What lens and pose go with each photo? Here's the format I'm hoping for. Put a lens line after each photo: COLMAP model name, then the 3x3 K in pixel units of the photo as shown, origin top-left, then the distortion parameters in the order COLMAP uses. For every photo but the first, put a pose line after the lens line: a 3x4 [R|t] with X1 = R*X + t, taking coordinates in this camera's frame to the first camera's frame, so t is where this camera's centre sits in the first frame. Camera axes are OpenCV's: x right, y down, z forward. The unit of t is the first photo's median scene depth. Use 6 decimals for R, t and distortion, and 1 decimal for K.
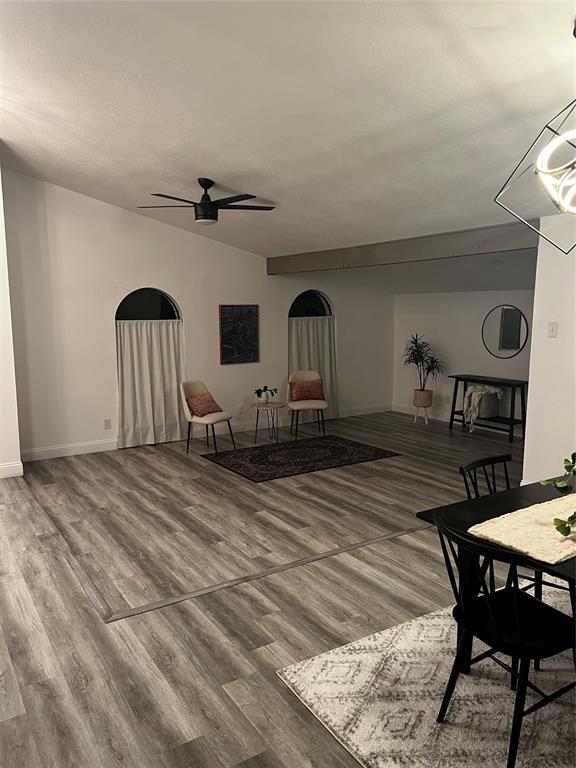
lens RADIAL K [[588.1, 0, 288.0], [0, 588.1, 384.0], [0, 0, 1]] dist [-0.001357, -0.063494]
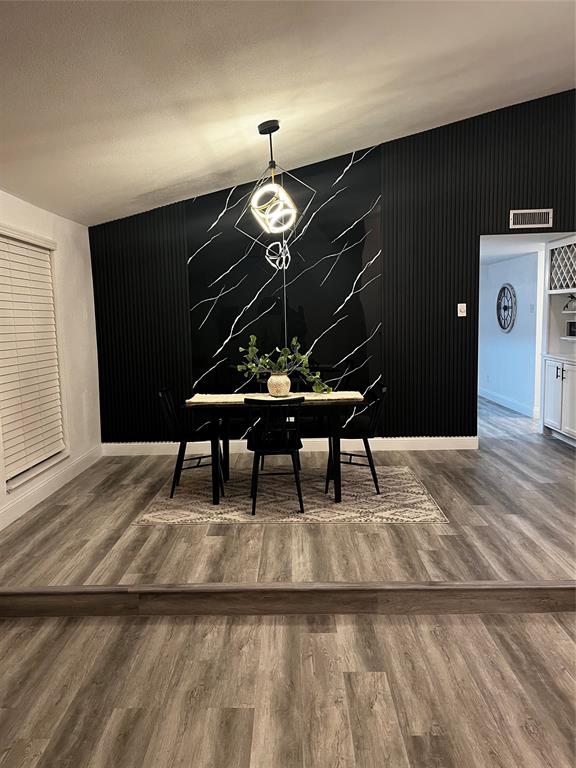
lens RADIAL K [[589.0, 0, 288.0], [0, 589.0, 384.0], [0, 0, 1]] dist [0.017548, -0.051488]
pose [[-0.841033, -0.040599, 0.539458, -0.185774], [0.097808, 0.969336, 0.225437, -0.089028], [-0.532068, 0.242364, -0.811273, 0.928488]]
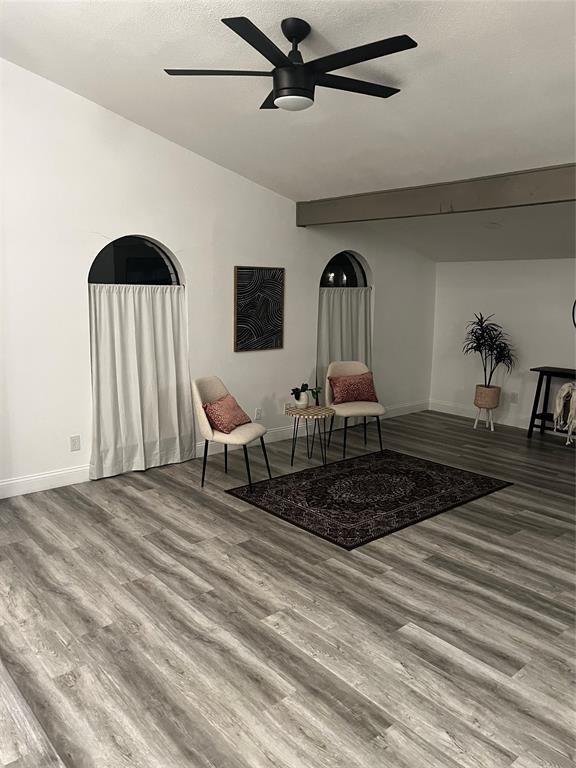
lens RADIAL K [[589.0, 0, 288.0], [0, 589.0, 384.0], [0, 0, 1]] dist [0.017548, -0.051488]
pose [[0.990882, 0.001213, 0.134729, -0.179022], [-0.006015, 0.999361, 0.035244, -0.024234], [-0.134600, -0.035733, 0.990256, 0.358854]]
